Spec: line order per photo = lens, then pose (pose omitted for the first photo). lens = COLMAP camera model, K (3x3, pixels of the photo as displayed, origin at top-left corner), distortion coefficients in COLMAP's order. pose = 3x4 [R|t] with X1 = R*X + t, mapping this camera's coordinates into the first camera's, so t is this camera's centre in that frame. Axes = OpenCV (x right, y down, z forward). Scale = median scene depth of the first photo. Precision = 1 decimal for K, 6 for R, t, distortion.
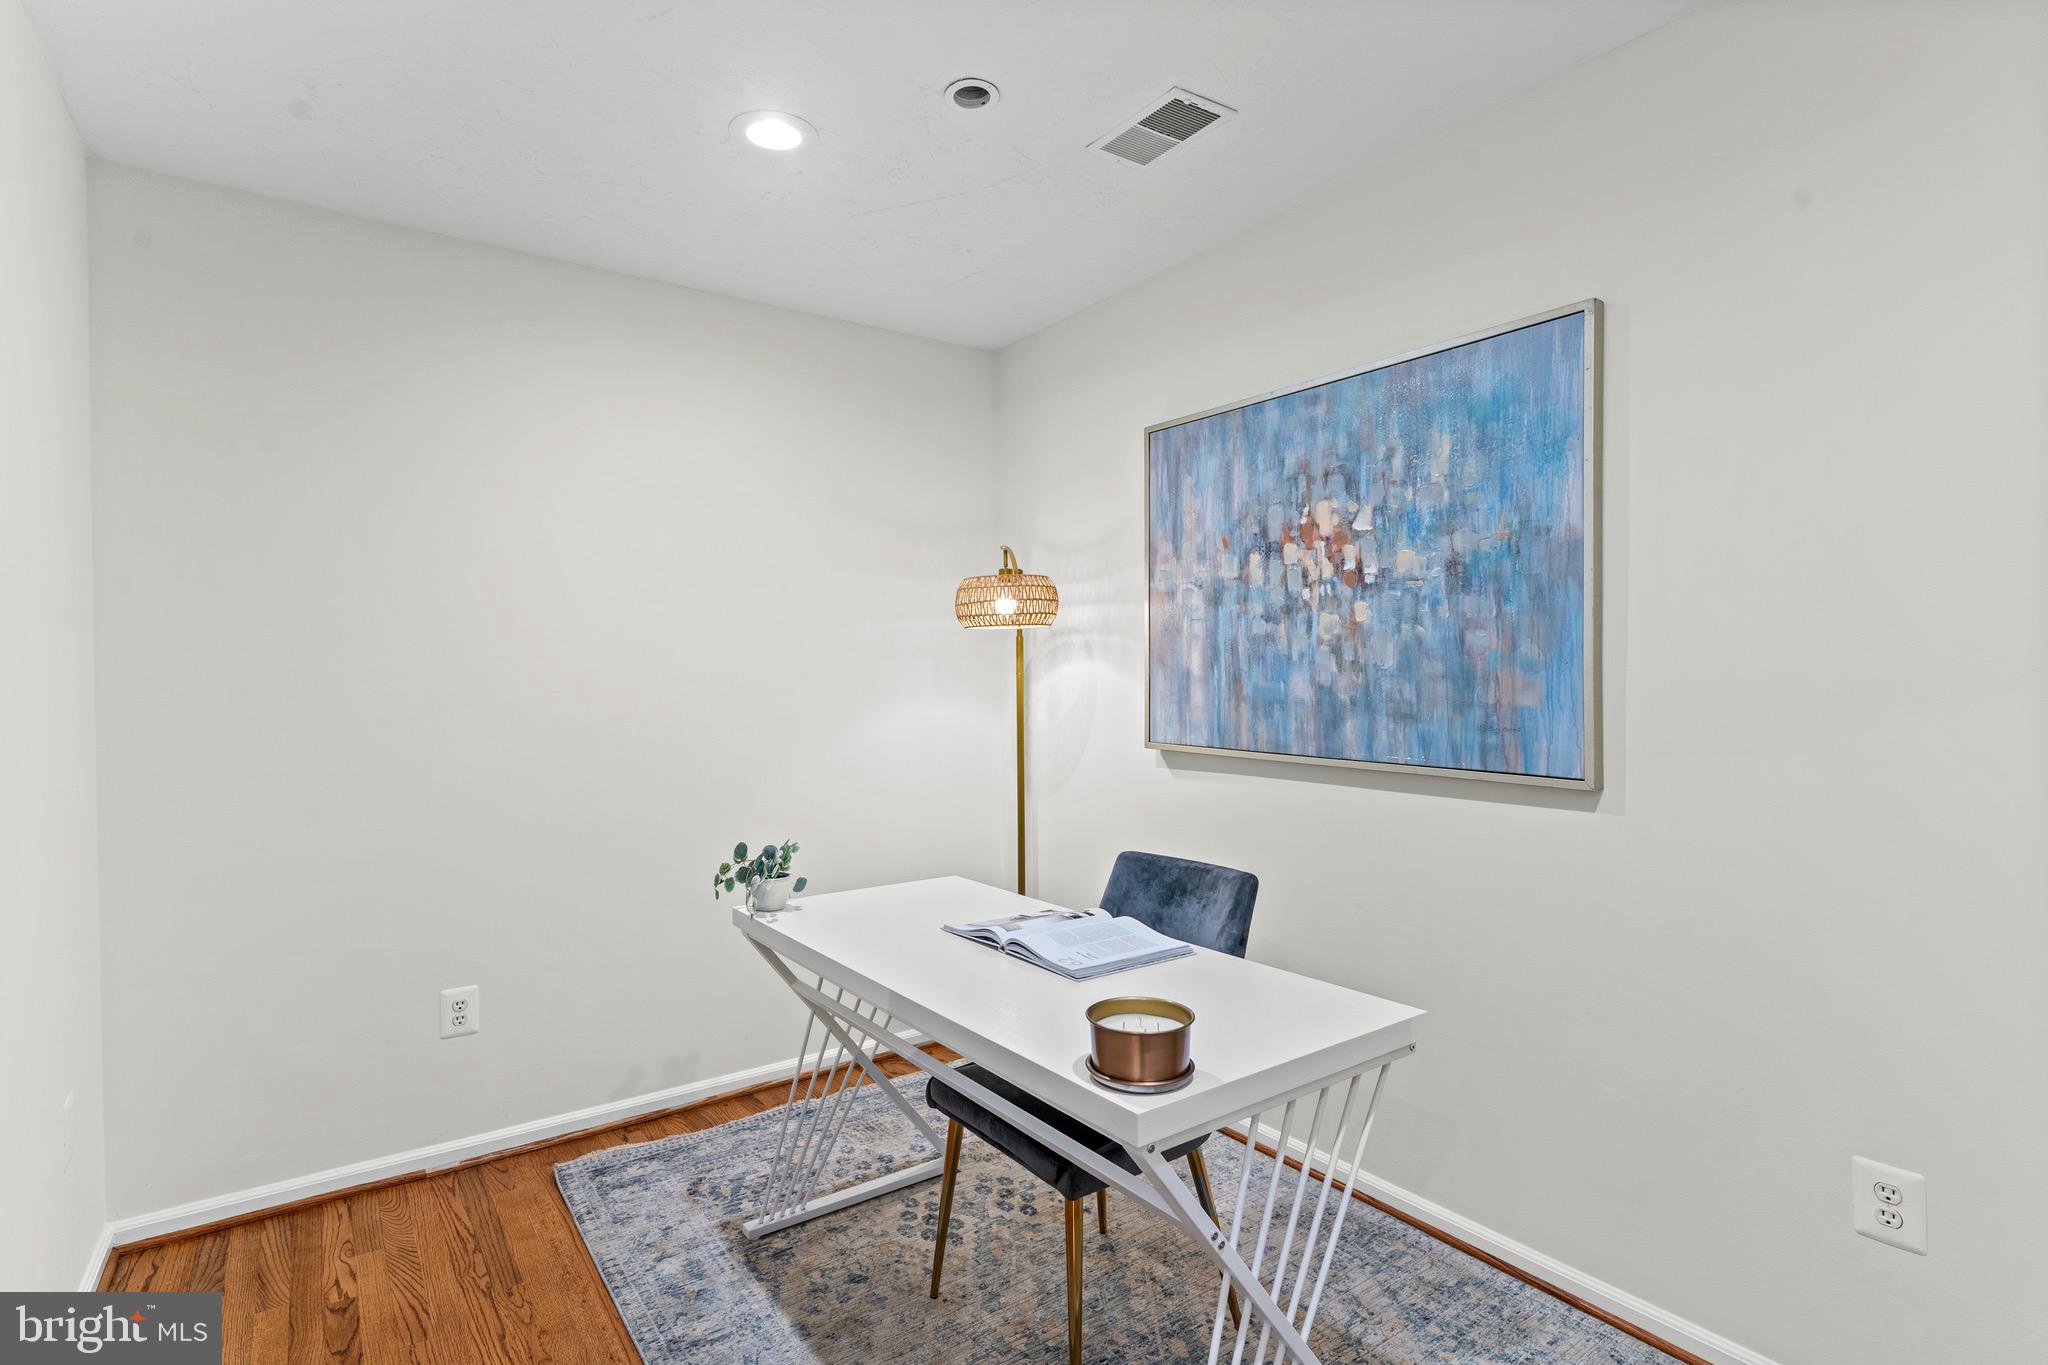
lens RADIAL K [[994.0, 0, 1022.5], [0, 994.0, 687.0], [0, 0, 1]] dist [0.002184, -0.000175]
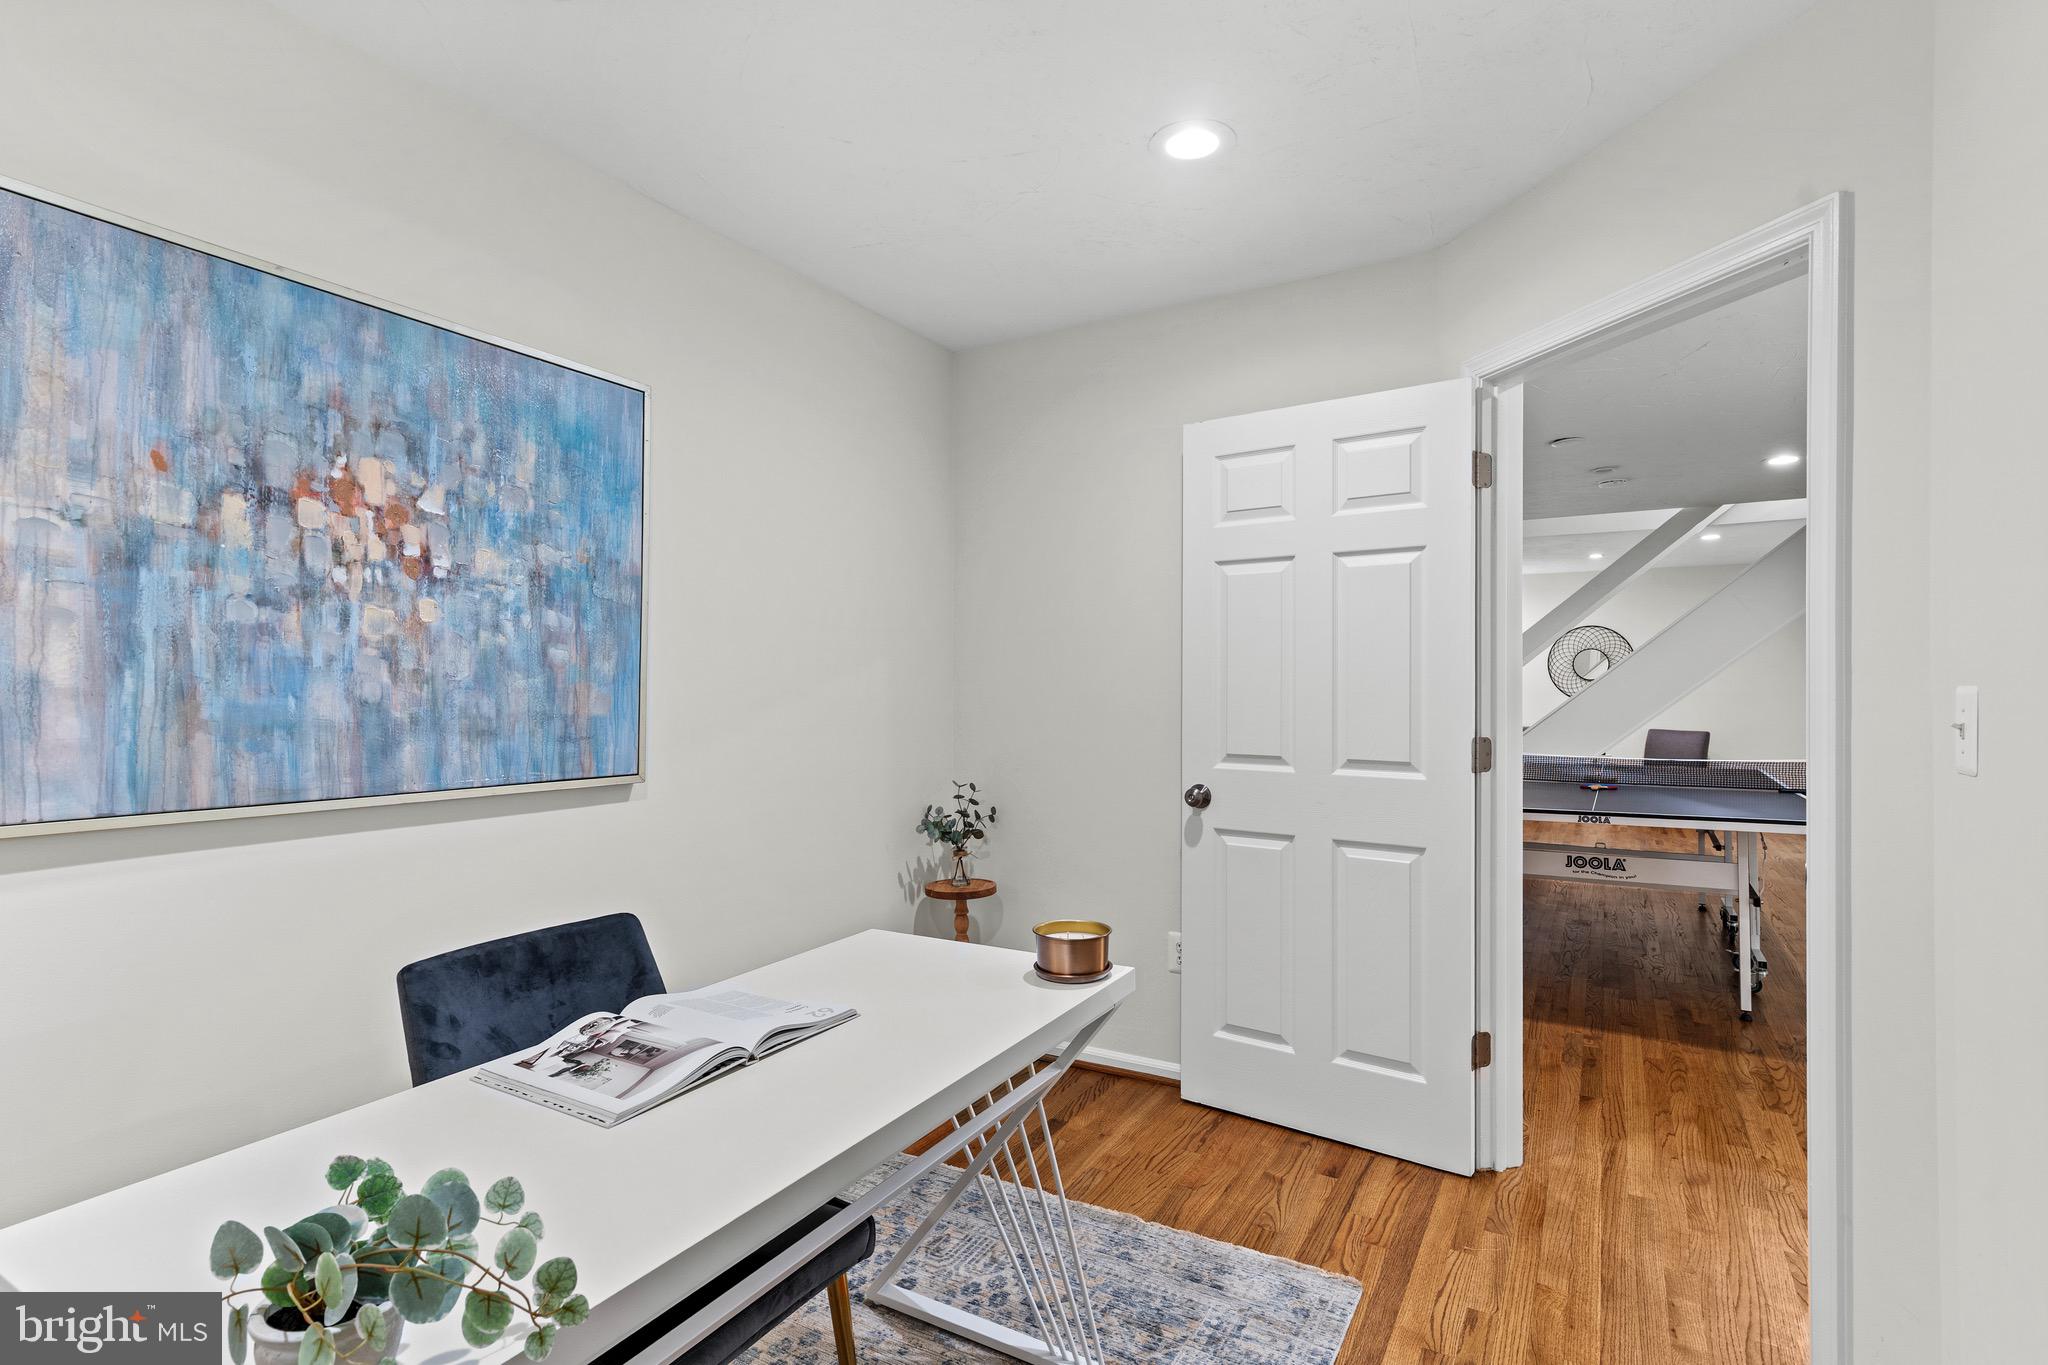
lens RADIAL K [[994.0, 0, 1021.6], [0, 994.0, 678.9], [0, 0, 1]] dist [0.002184, -0.000175]
pose [[-0.405684, 0.013628, 0.913912, -0.605783], [0.013645, 0.999868, -0.008853, -0.004713], [-0.913911, 0.008879, -0.405817, 0.873988]]
